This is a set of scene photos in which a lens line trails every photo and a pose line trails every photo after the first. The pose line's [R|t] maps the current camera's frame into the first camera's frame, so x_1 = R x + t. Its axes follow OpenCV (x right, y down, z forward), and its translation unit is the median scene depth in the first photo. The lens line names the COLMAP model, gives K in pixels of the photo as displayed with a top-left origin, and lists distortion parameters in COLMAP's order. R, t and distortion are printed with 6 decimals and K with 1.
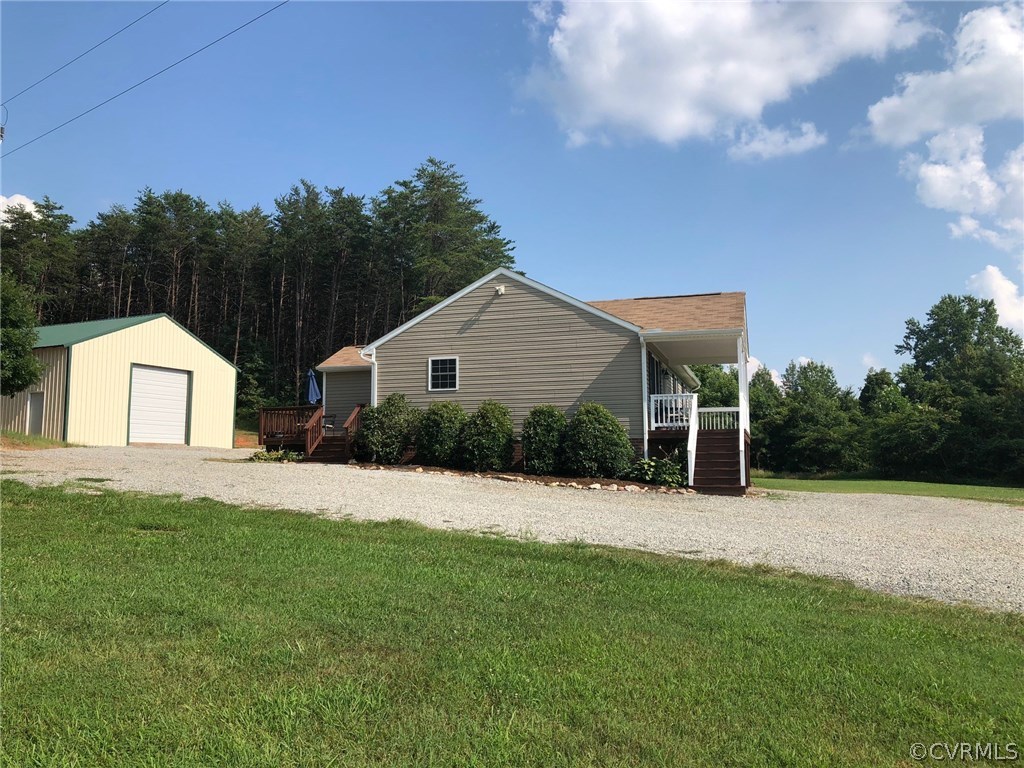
lens RADIAL K [[830.6, 0, 509.7], [0, 830.6, 374.2], [0, 0, 1]] dist [0.004545, 0.007842]
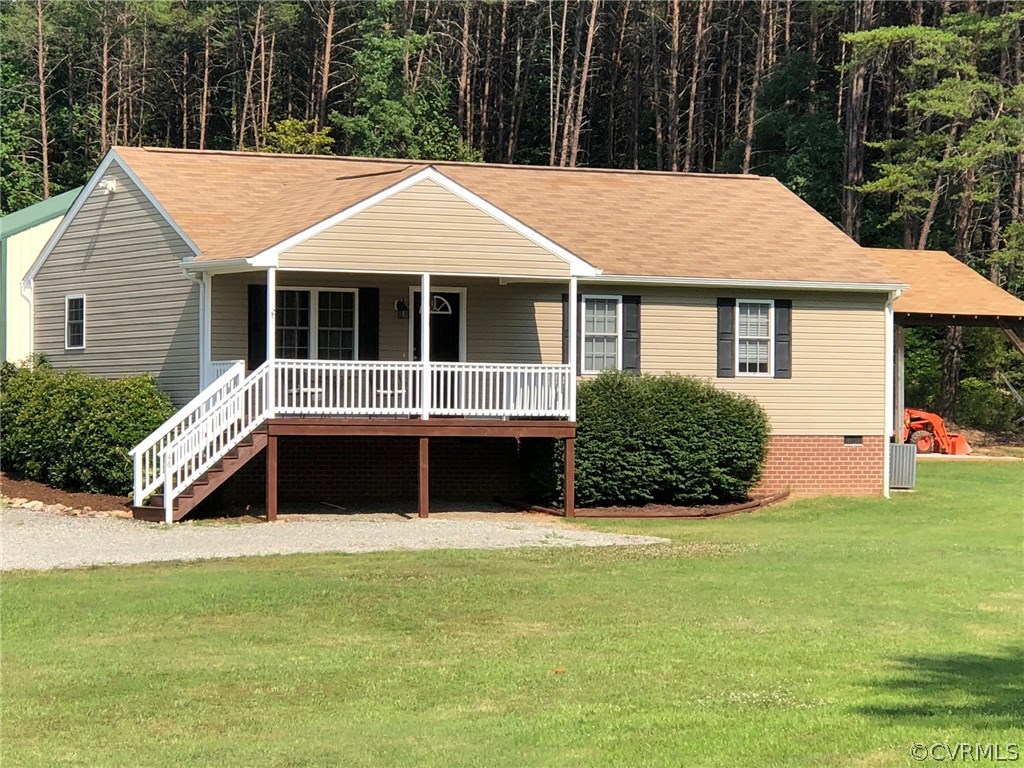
lens RADIAL K [[3533.2, 0, 512.2], [0, 3533.2, 384.9], [0, 0, 1]] dist [0.243036, 0.000000]
pose [[0.717237, 0.000238, -0.696829, 1.093453], [0.066573, 0.995402, 0.068863, -0.062654], [0.693641, -0.095781, 0.713924, -0.367229]]
